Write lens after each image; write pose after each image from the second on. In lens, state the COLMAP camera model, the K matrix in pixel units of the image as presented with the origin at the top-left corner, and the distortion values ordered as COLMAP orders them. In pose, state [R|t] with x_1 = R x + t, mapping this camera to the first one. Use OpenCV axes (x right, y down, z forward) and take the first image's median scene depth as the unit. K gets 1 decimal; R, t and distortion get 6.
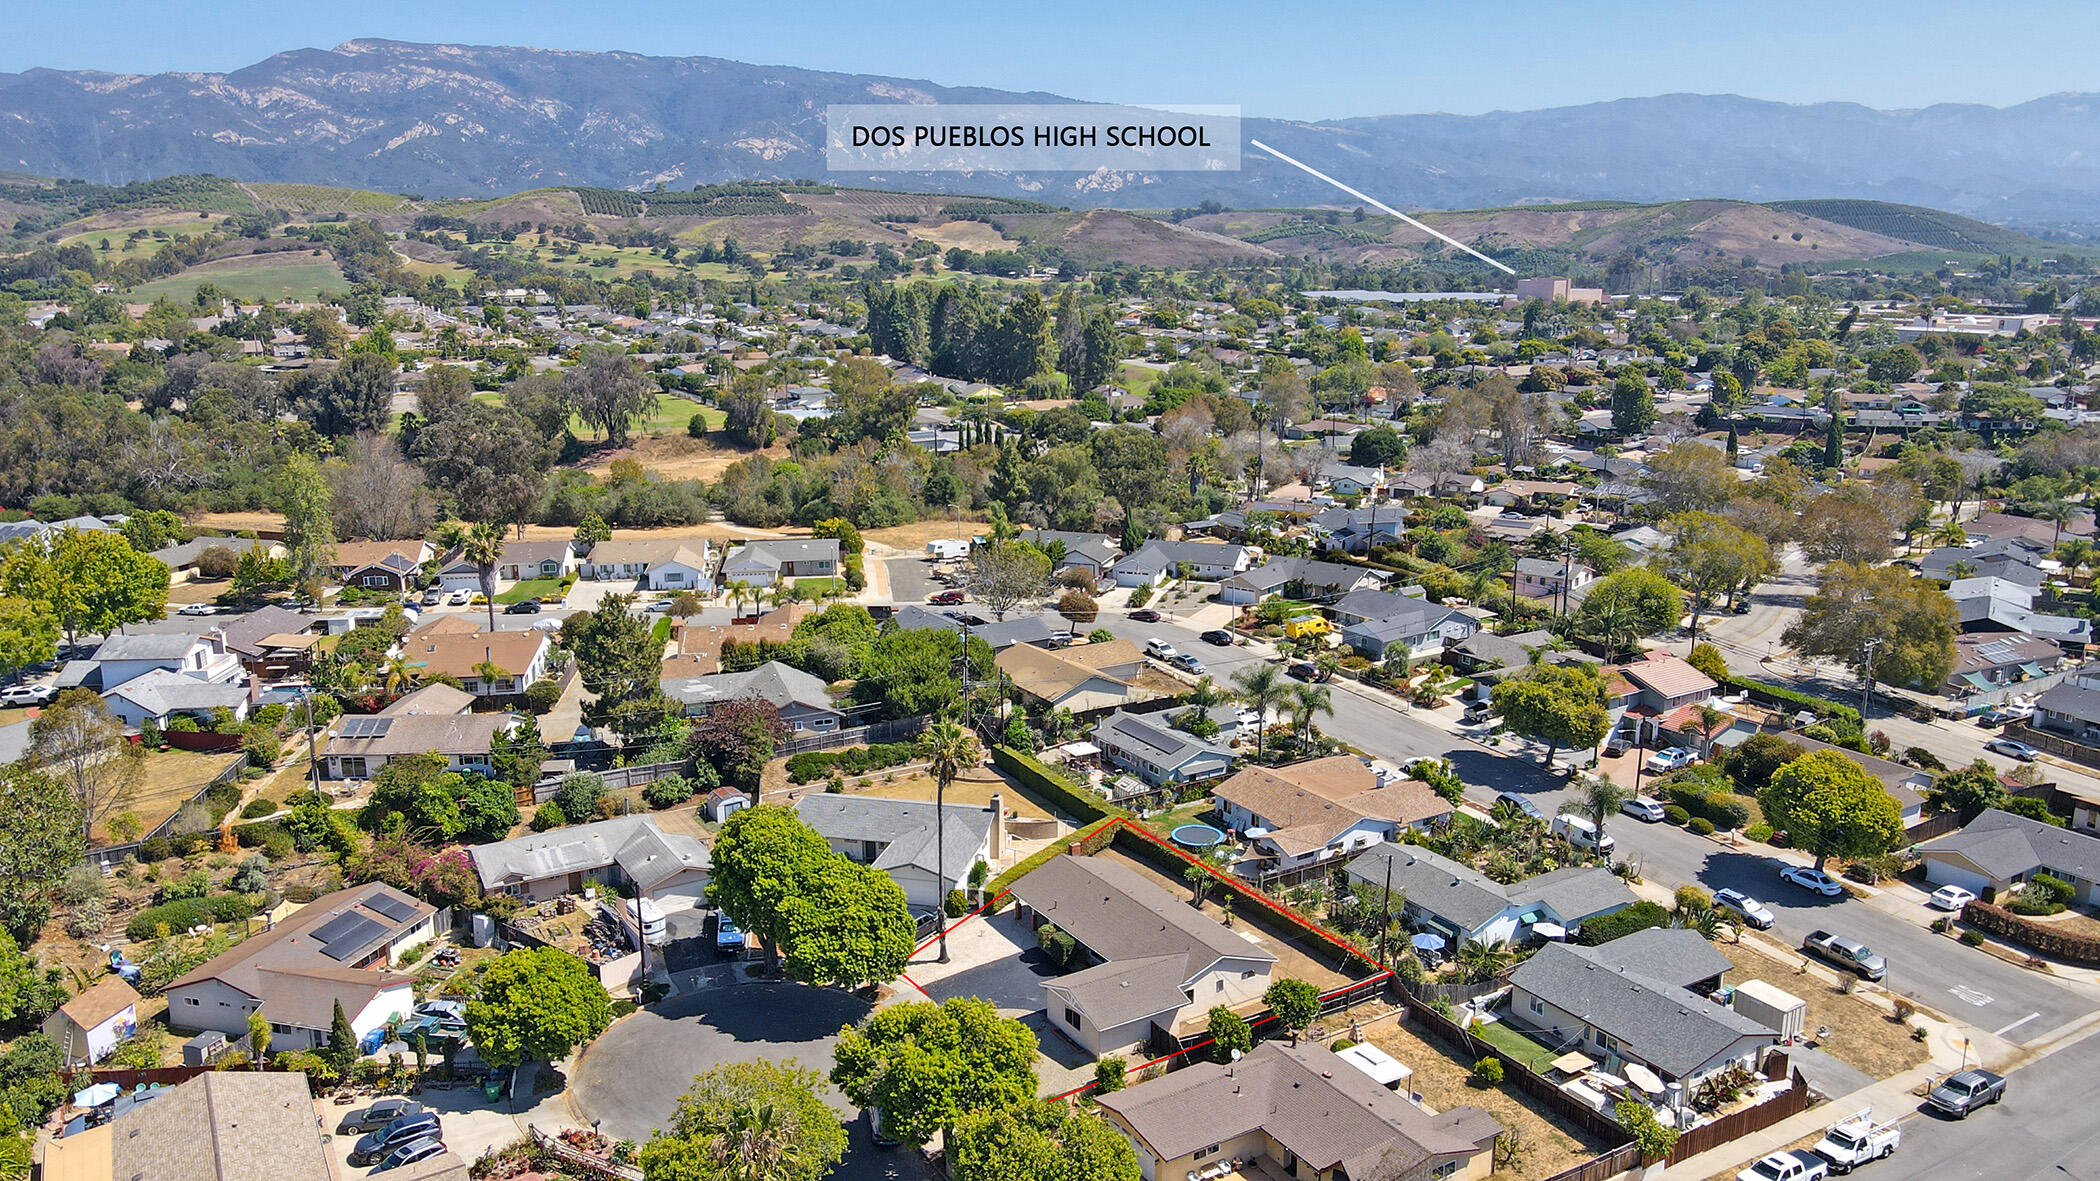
lens RADIAL K [[1558.6, 0, 1050.0], [0, 1558.6, 590.5], [0, 0, 1]] dist [0.003528, 0.002069]
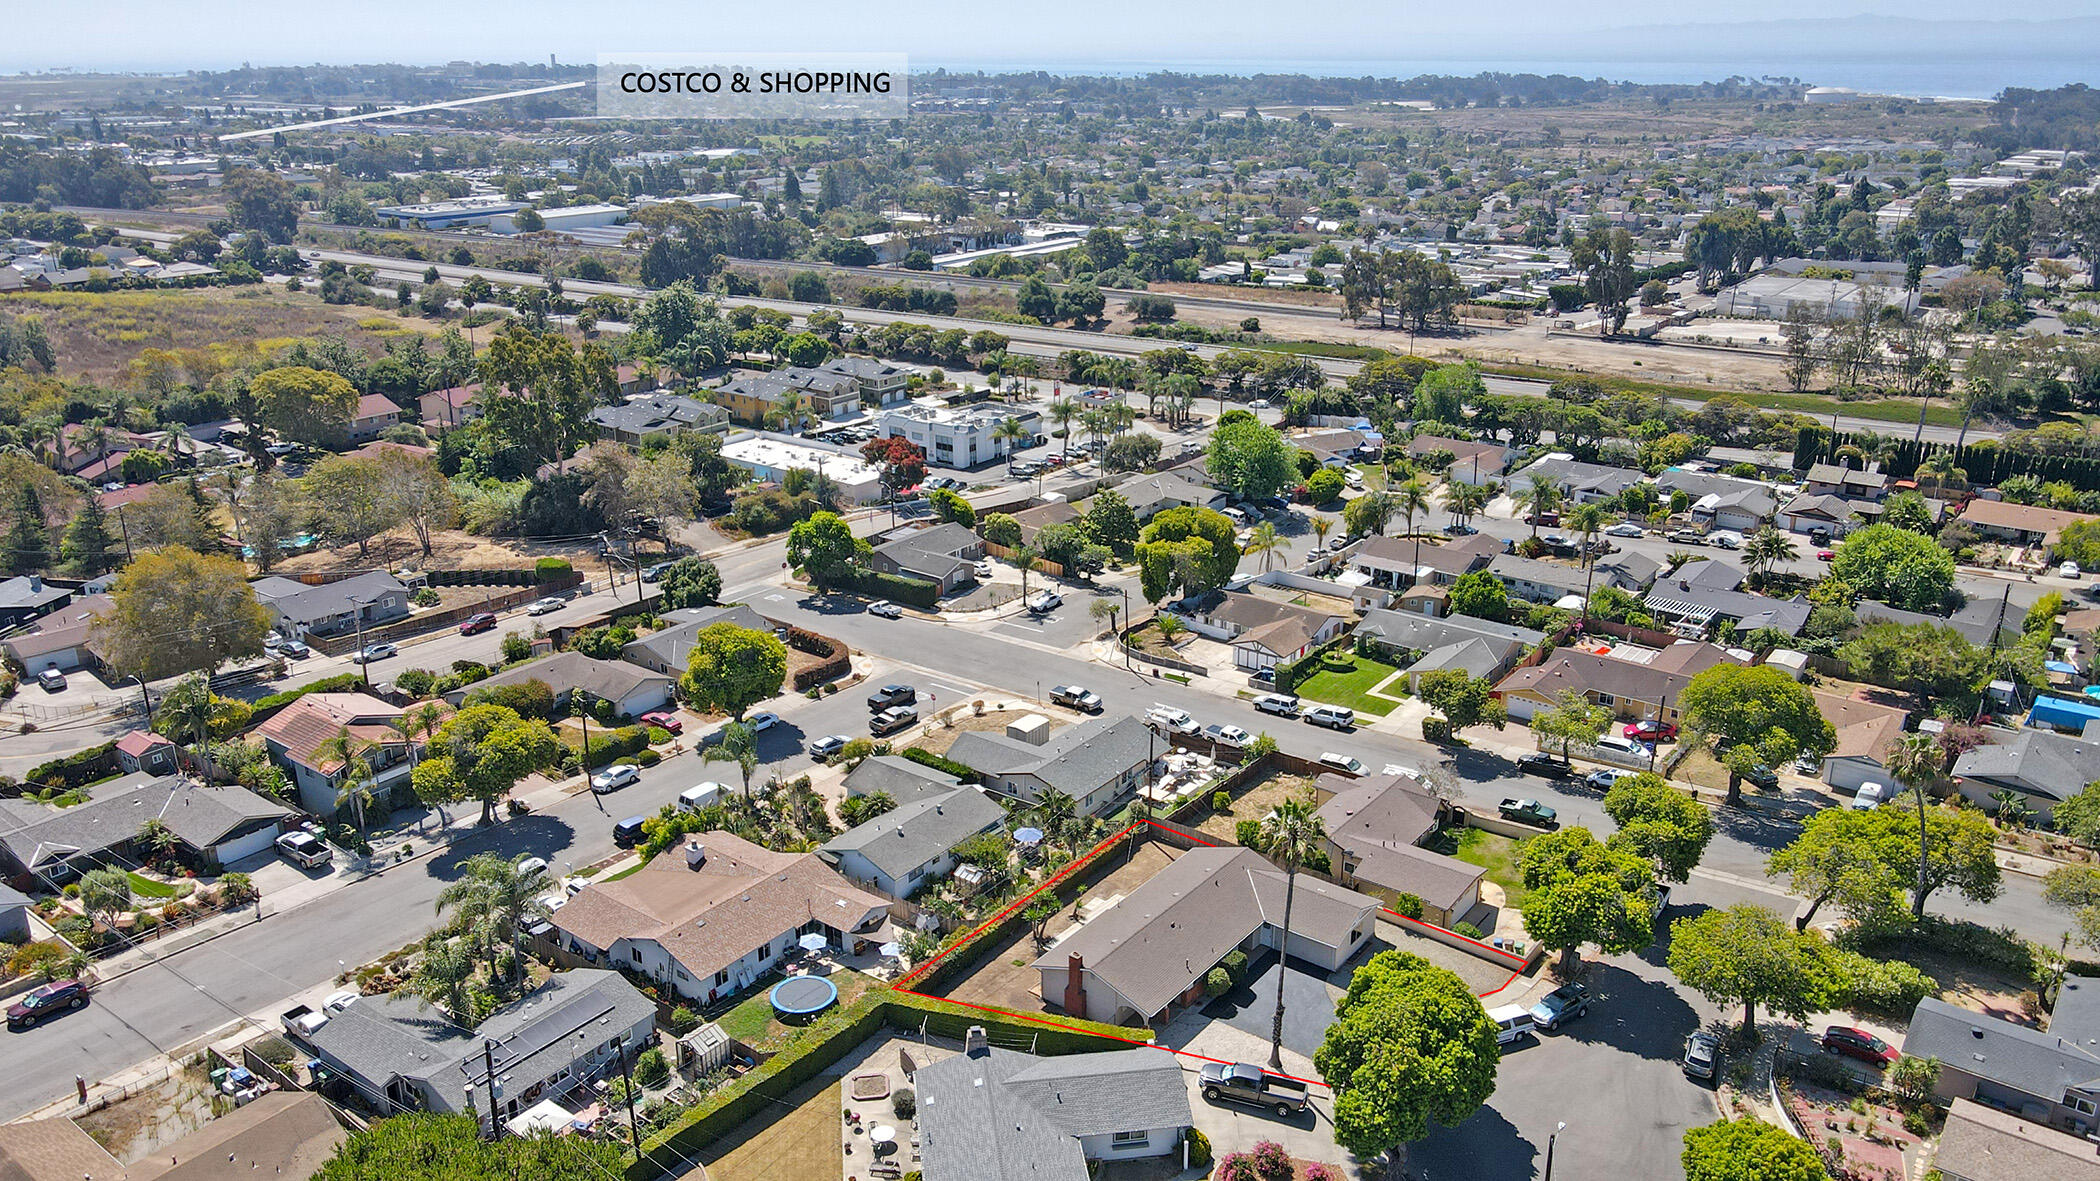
lens RADIAL K [[1558.6, 0, 1050.0], [0, 1558.6, 590.5], [0, 0, 1]] dist [0.003528, 0.002069]
pose [[-0.355229, -0.294128, 0.887300, -0.640540], [0.229068, 0.892877, 0.387683, -0.327837], [-0.906278, 0.340968, -0.249800, 1.126276]]
